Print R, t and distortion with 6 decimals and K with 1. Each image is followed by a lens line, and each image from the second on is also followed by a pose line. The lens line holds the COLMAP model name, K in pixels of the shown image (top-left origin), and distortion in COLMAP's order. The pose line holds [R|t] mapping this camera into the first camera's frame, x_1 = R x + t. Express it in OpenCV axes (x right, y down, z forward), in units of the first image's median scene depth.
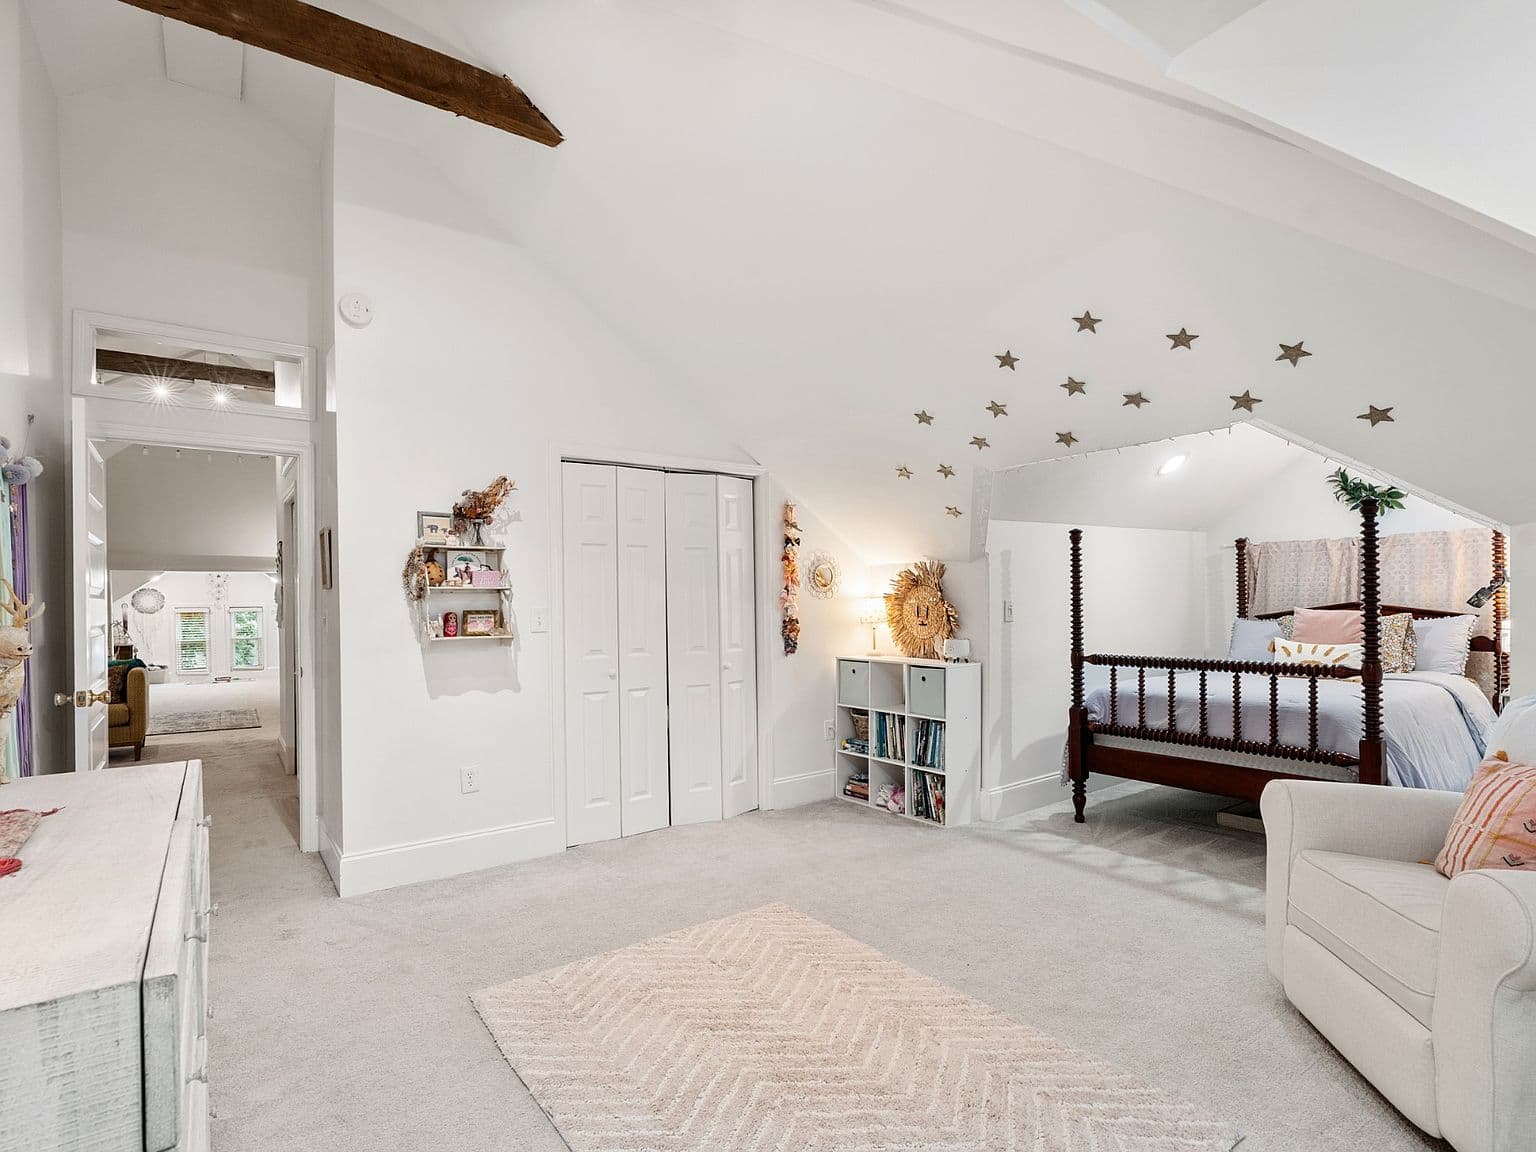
lens RADIAL K [[774.2, 0, 771.4], [0, 774.2, 608.9], [0, 0, 1]] dist [-0.001576, 0.000041]
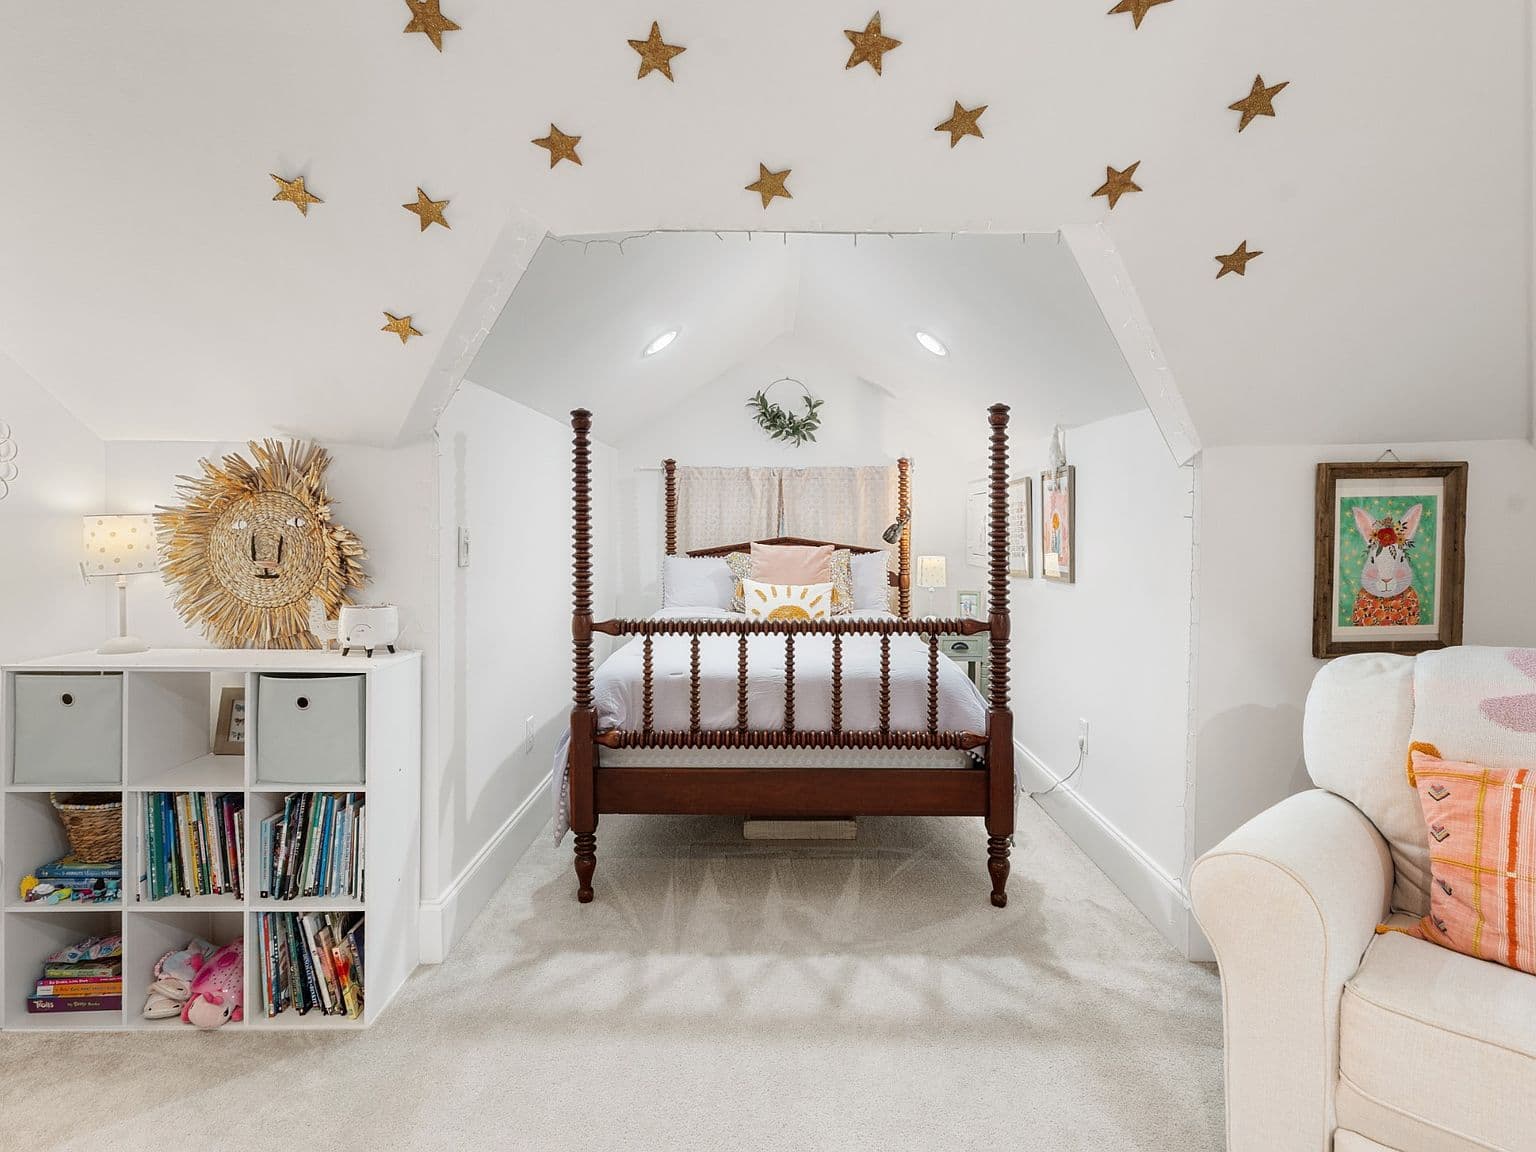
lens RADIAL K [[769.9, 0, 764.6], [0, 769.9, 544.6], [0, 0, 1]] dist [-0.004323, -0.000233]
pose [[0.590238, 0.002086, 0.807226, 0.000008], [-0.004261, 0.999991, 0.000531, -0.000298], [-0.807218, -0.003753, 0.590242, 0.528412]]
